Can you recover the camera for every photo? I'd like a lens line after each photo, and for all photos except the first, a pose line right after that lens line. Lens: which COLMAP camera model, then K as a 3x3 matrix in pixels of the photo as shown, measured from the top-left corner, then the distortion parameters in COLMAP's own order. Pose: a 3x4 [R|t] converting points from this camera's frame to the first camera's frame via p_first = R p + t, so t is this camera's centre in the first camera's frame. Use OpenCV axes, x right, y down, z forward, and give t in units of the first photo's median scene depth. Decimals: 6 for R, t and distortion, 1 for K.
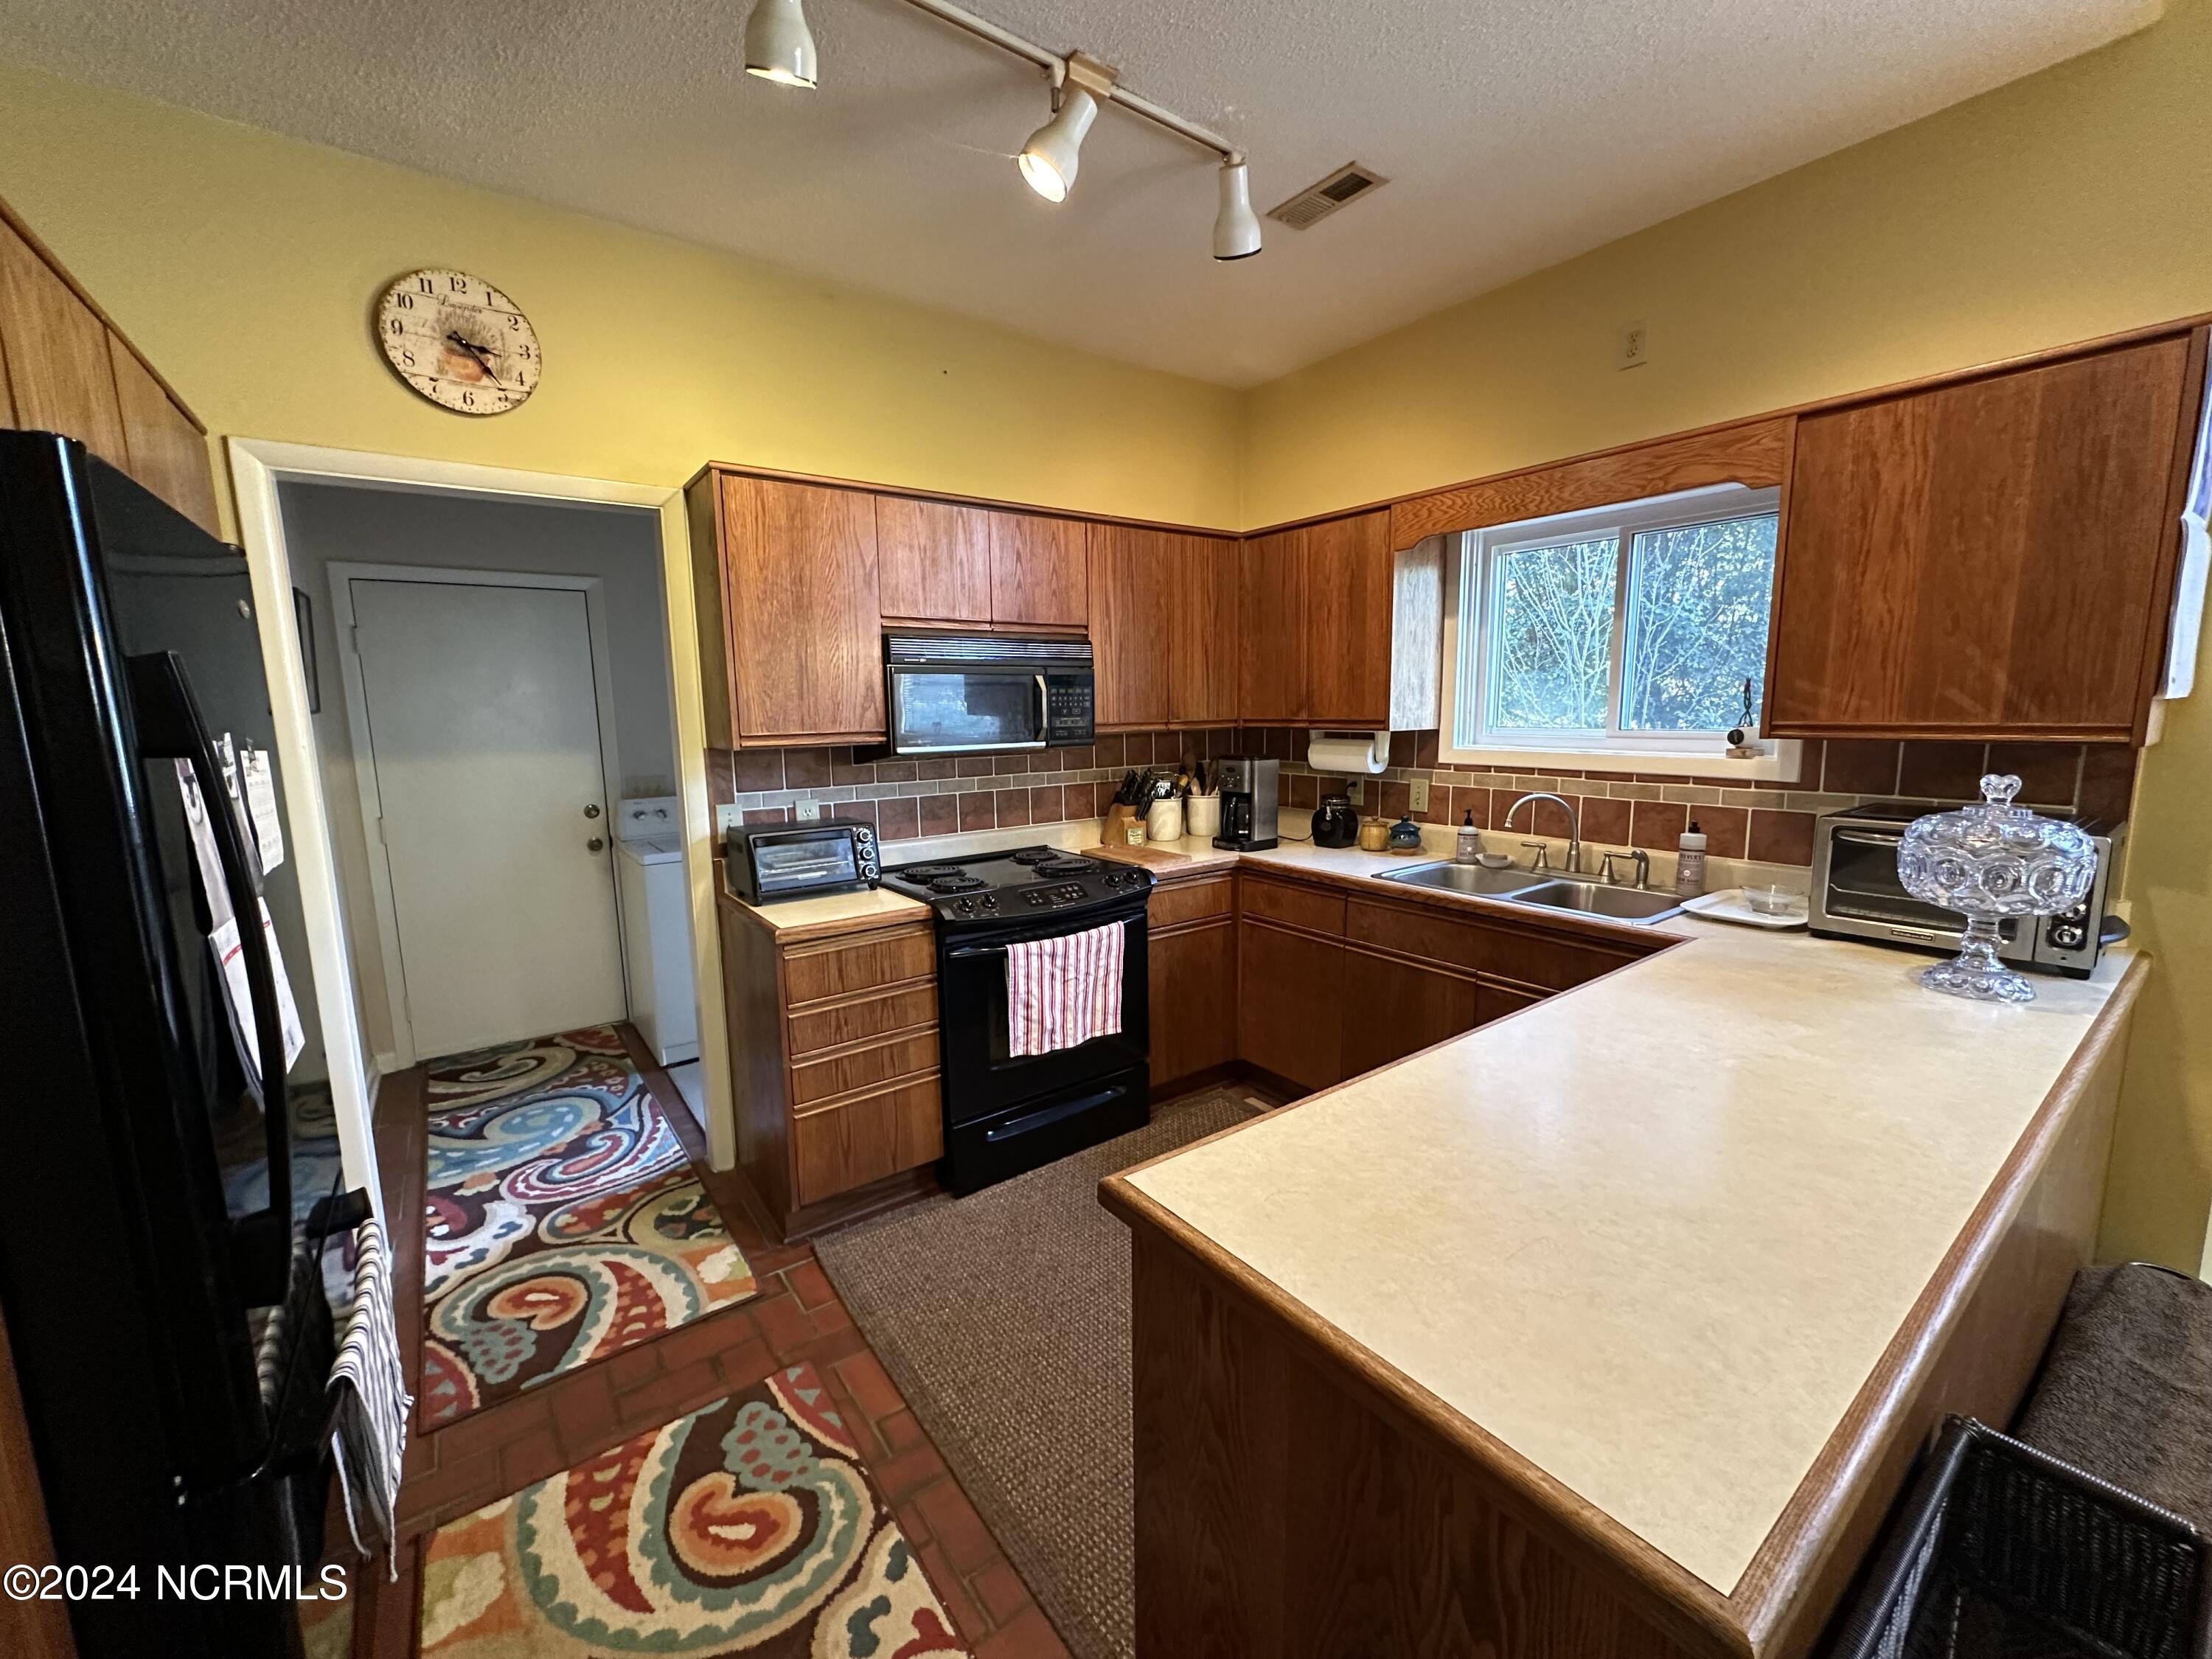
lens RADIAL K [[880.6, 0, 1103.7], [0, 880.6, 829.1], [0, 0, 1]] dist [-0.003190, -0.000228]
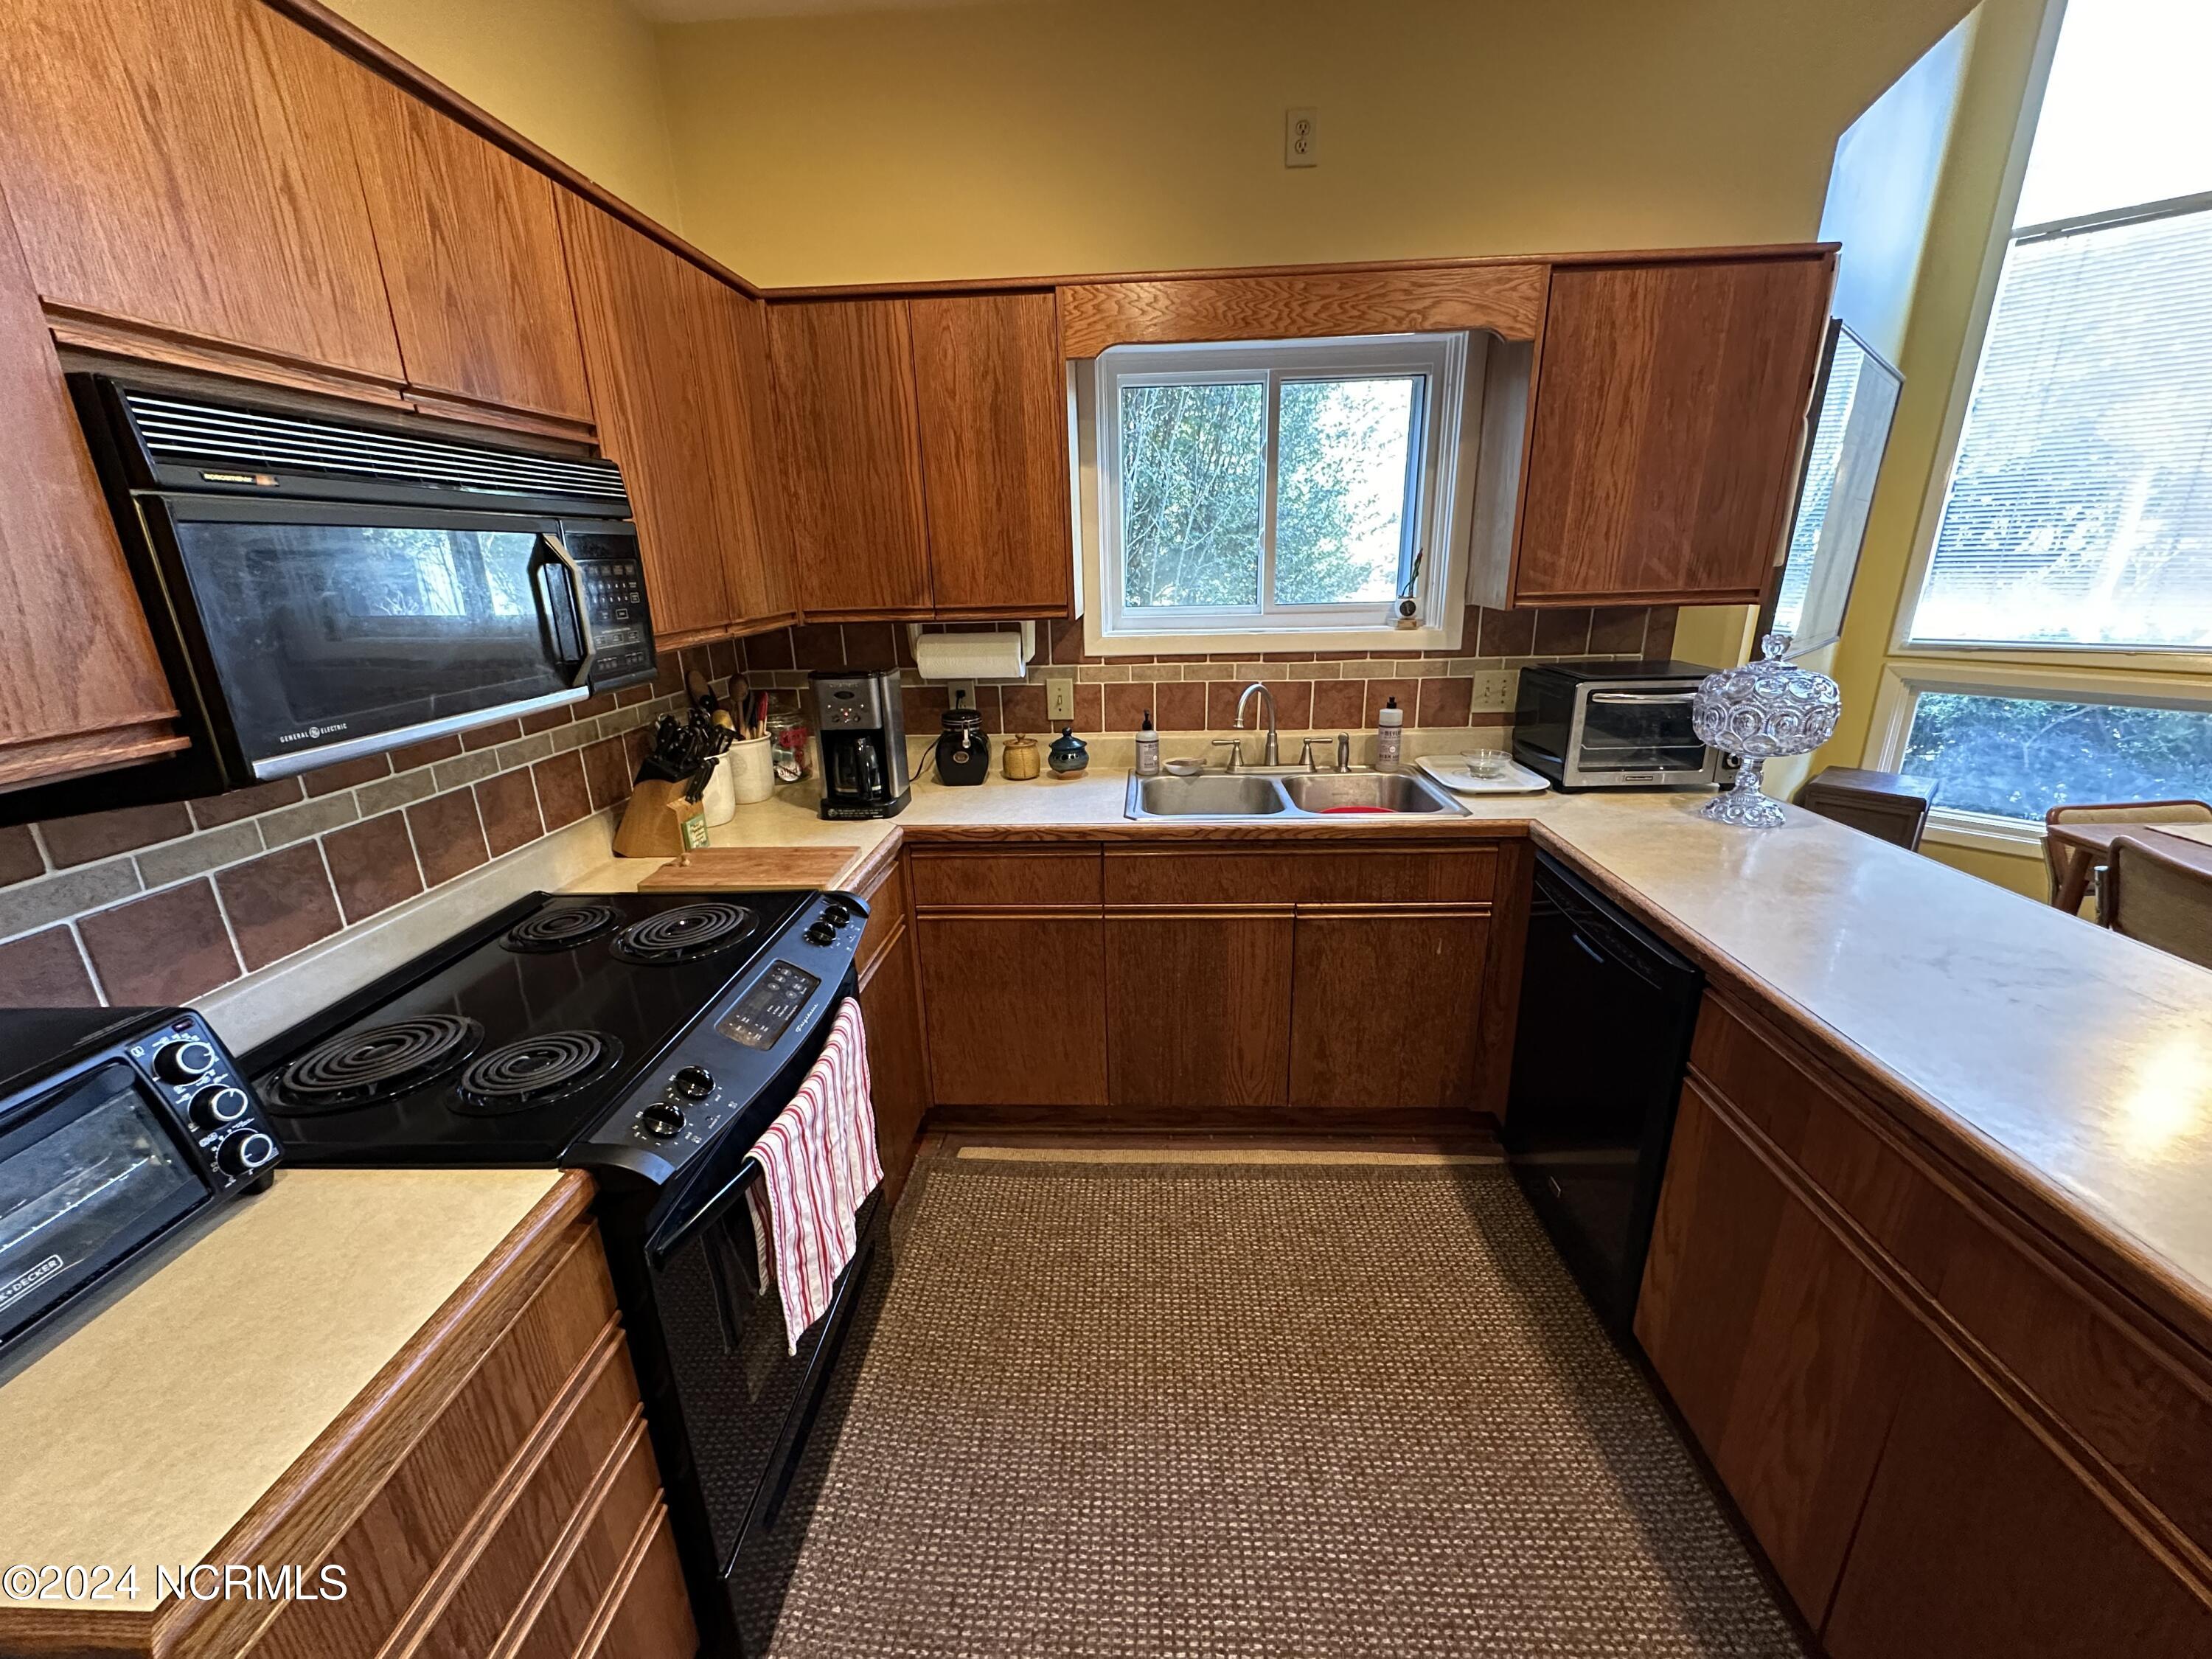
lens RADIAL K [[880.6, 0, 1106.8], [0, 880.6, 830.7], [0, 0, 1]] dist [-0.003190, -0.000228]
pose [[0.629669, -0.233725, 0.740871, -0.269035], [0.125843, 0.971761, 0.199610, -0.089304], [-0.766603, -0.032455, 0.641300, 0.533022]]
